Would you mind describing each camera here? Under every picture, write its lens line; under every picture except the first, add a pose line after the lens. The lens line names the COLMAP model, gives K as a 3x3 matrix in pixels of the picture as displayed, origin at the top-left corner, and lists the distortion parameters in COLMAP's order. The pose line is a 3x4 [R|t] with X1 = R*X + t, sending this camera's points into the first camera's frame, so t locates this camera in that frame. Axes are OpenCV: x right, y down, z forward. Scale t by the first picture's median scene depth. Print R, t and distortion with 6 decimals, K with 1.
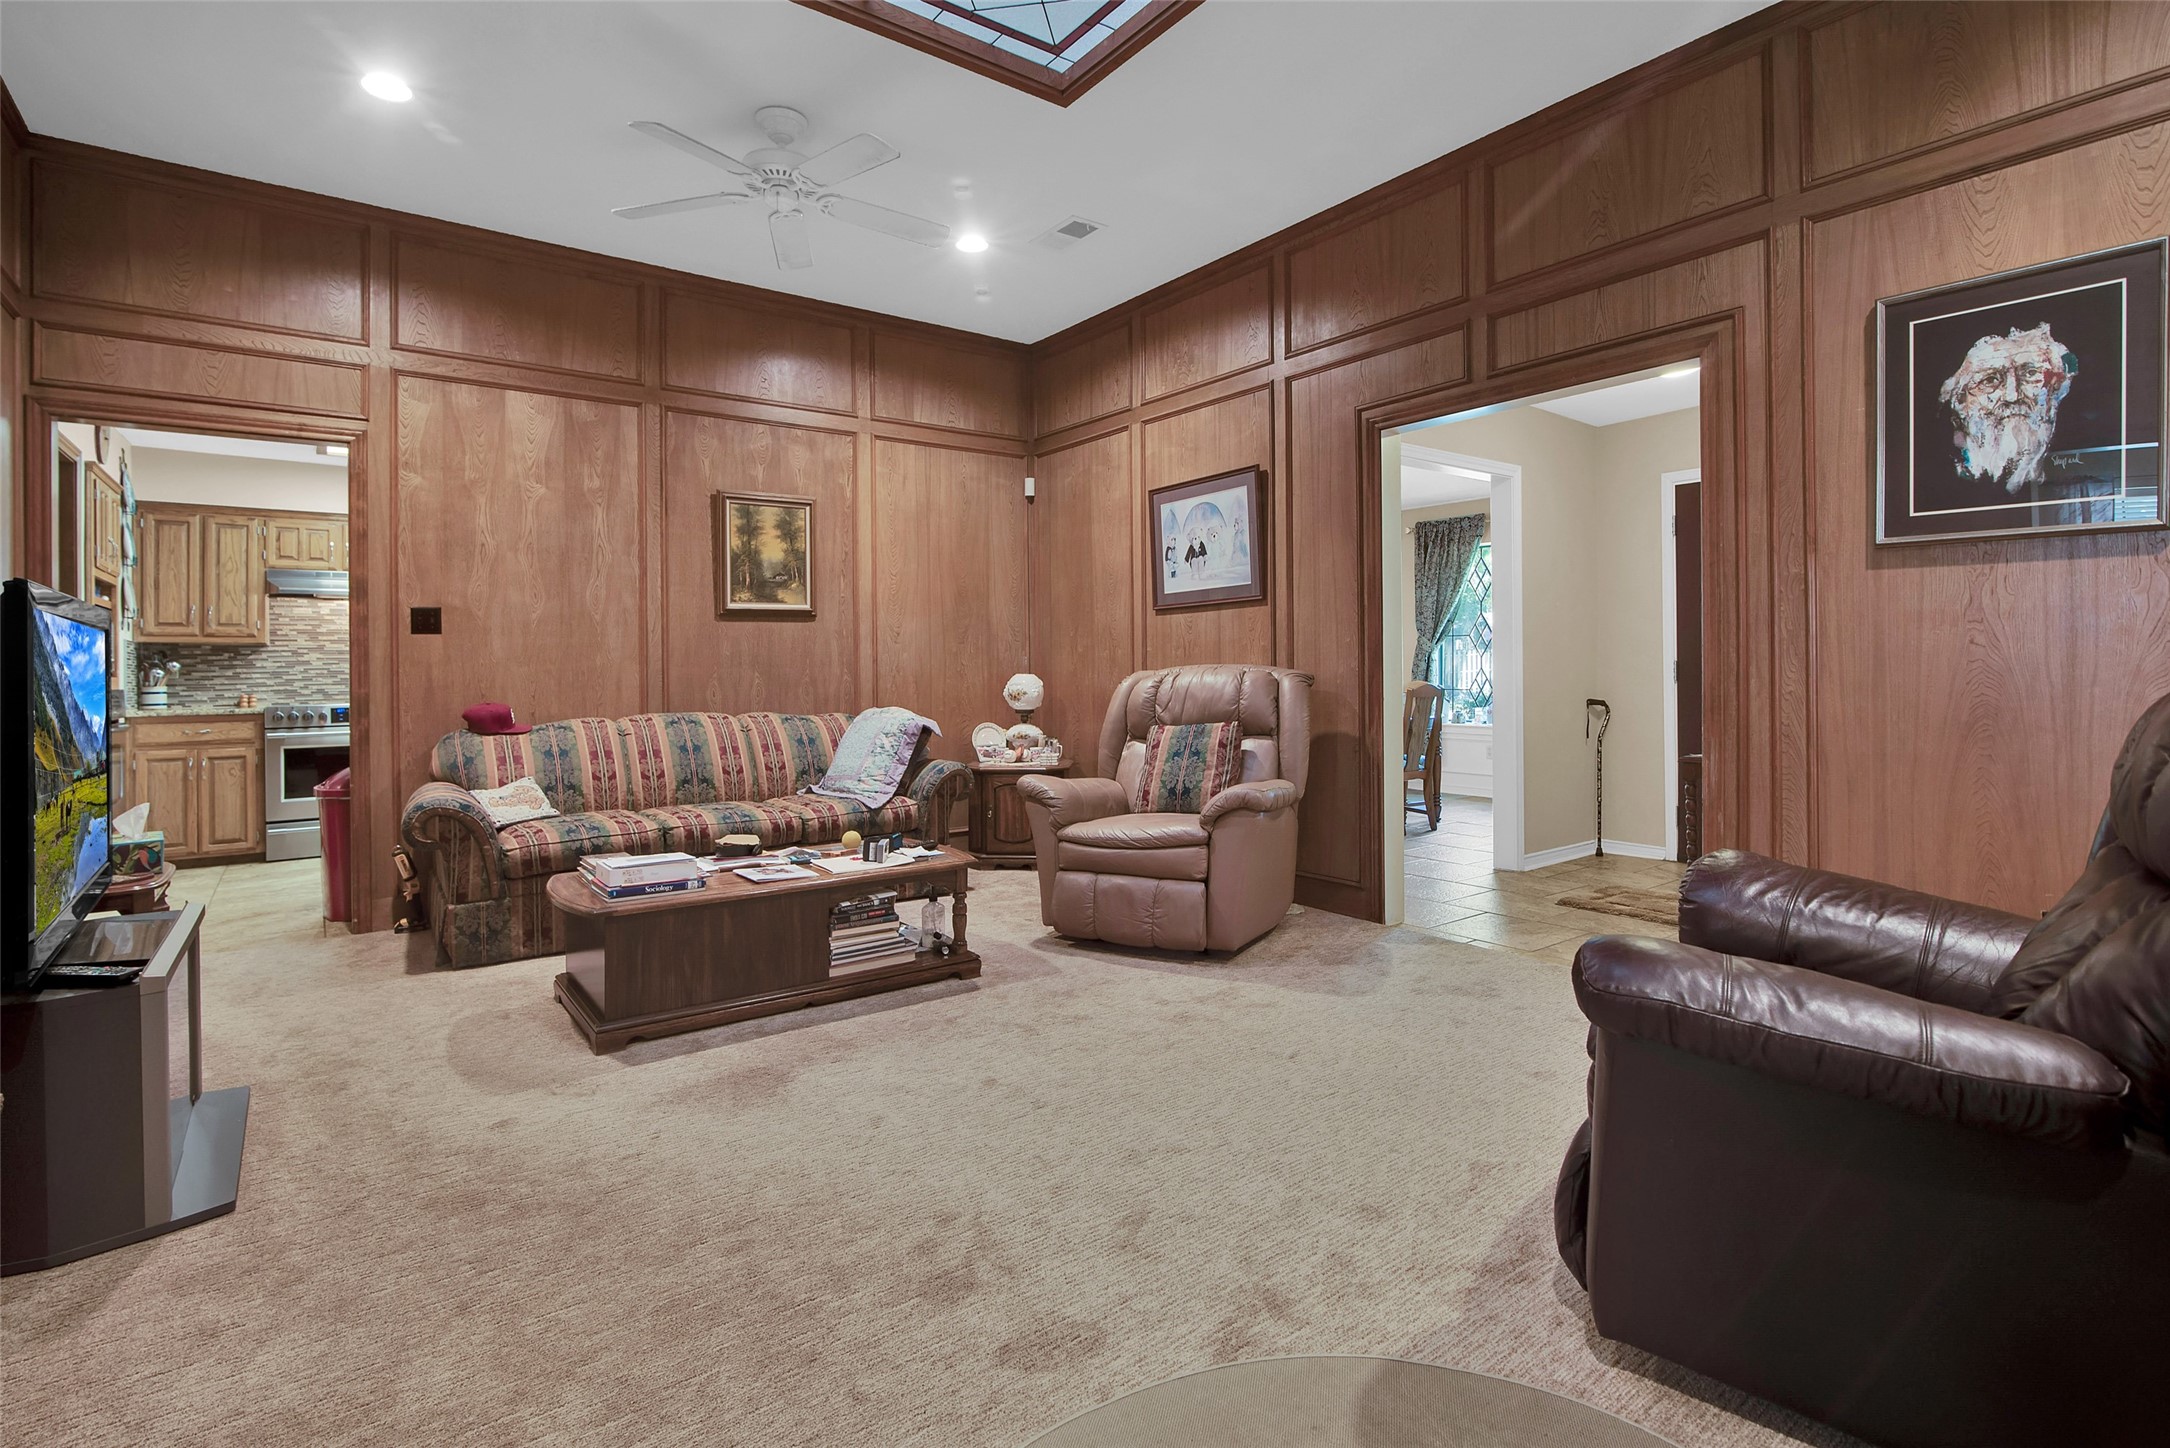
lens RADIAL K [[1033.5, 0, 1091.4], [0, 1033.5, 675.3], [0, 0, 1]] dist [-0.001512, -0.000602]
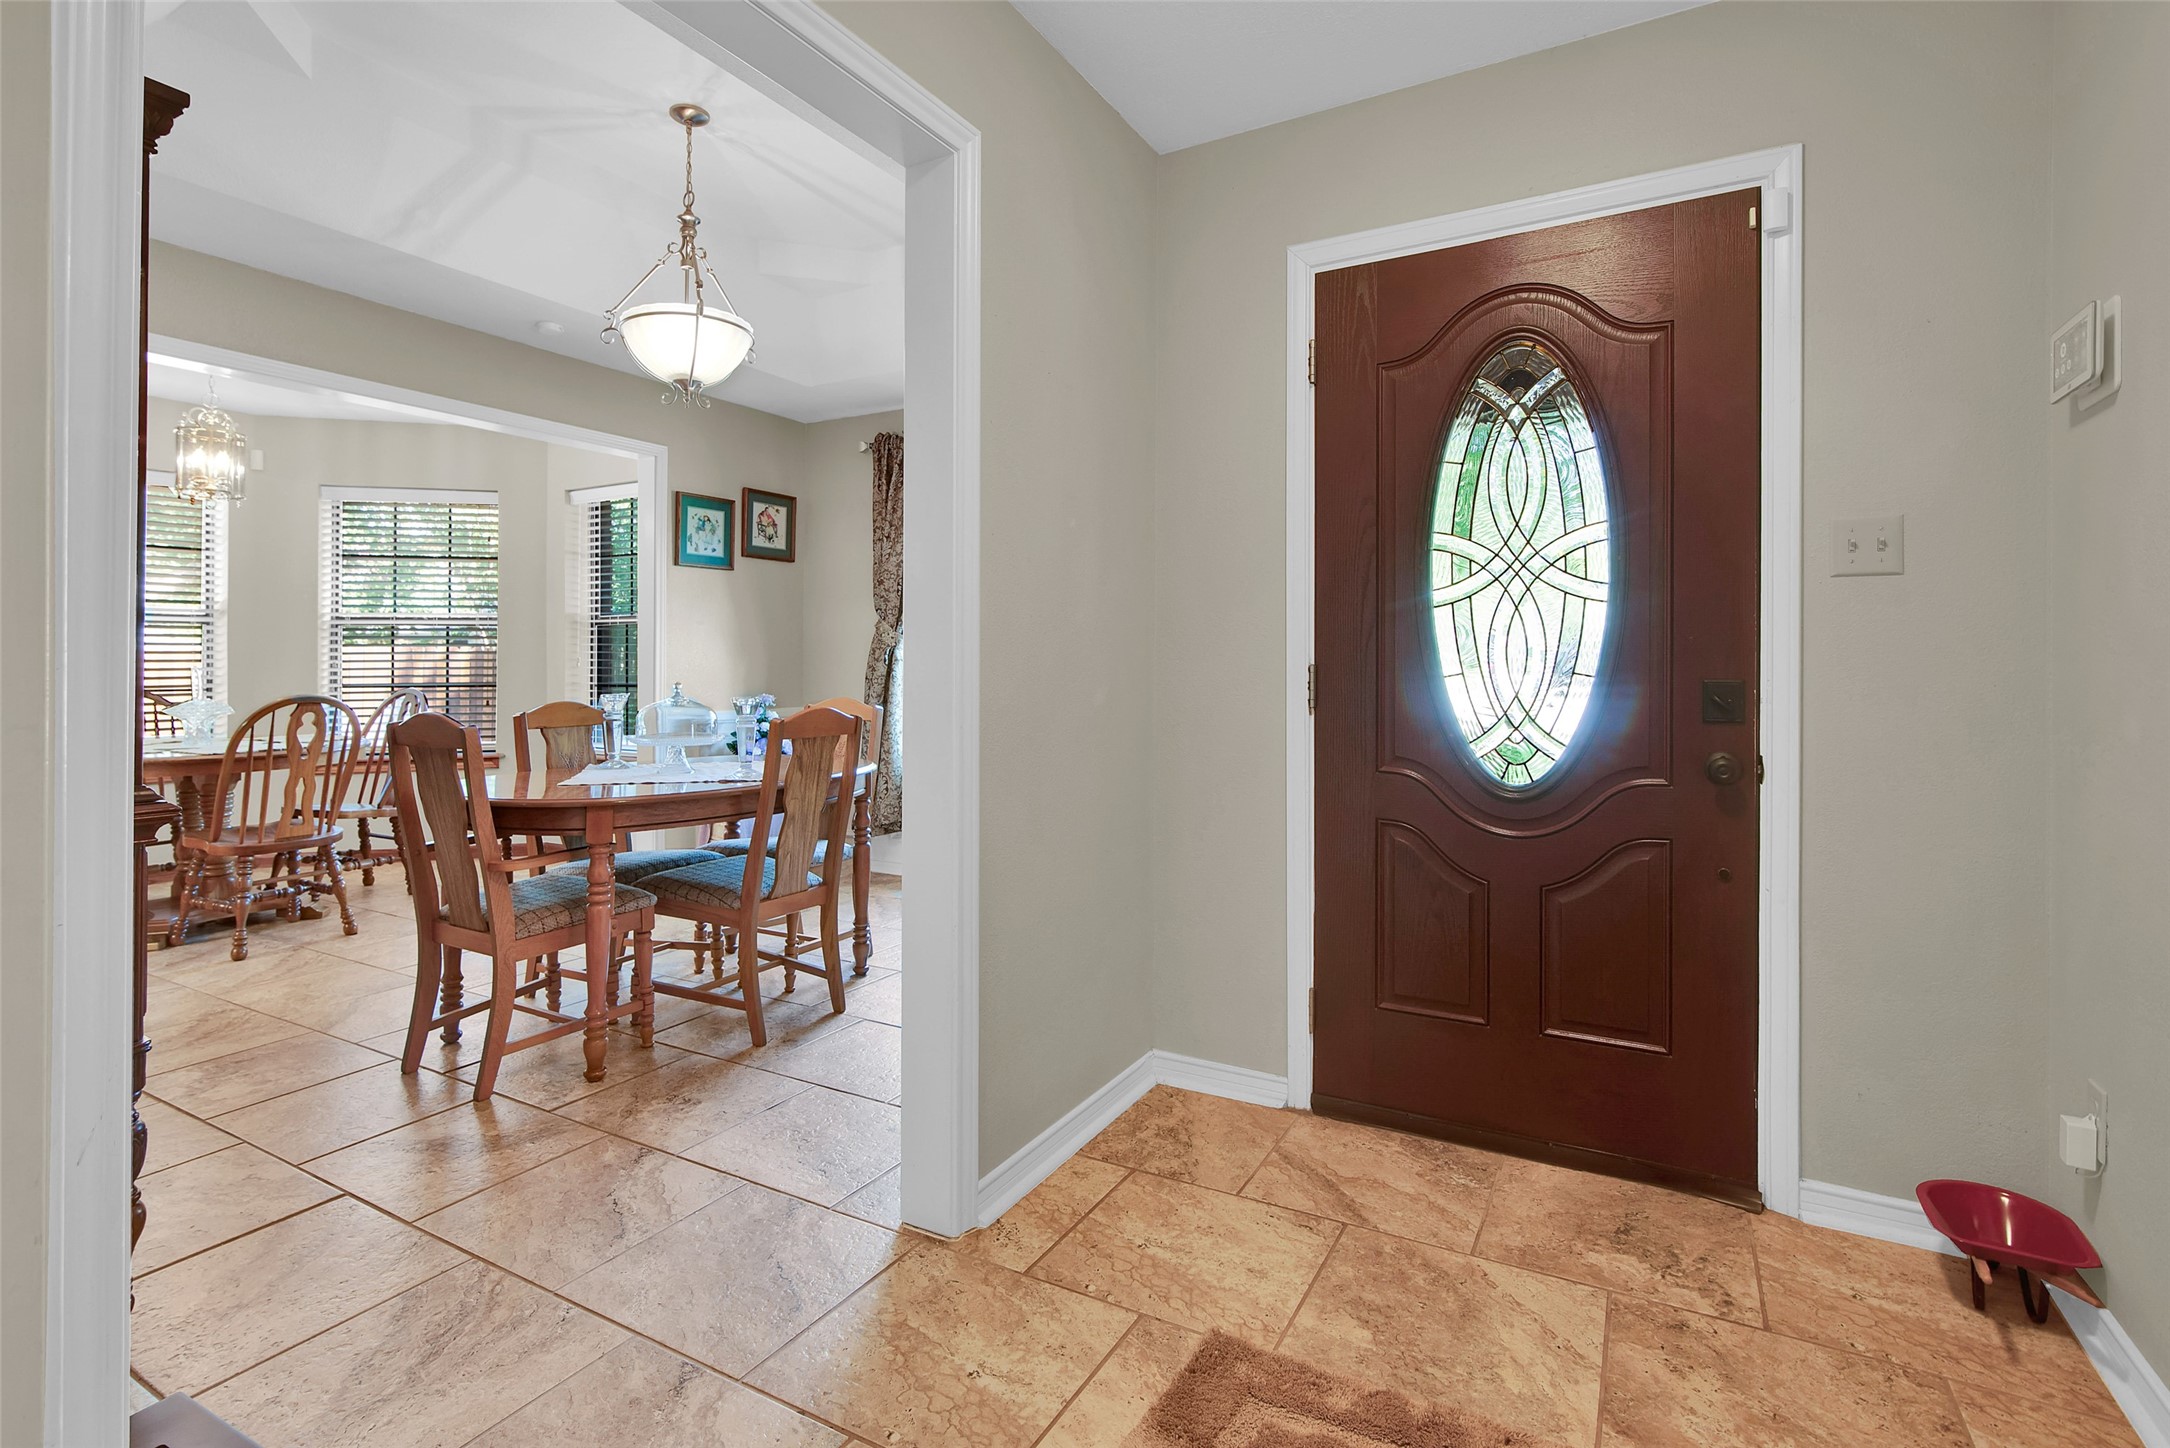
lens RADIAL K [[988.2, 0, 1095.6], [0, 988.2, 668.9], [0, 0, 1]] dist [-0.000707, -0.000057]
pose [[0.912770, 0.011062, 0.408325, 0.222619], [-0.007547, 0.999919, -0.010218, -0.004701], [-0.408405, 0.006245, 0.912779, 0.471983]]
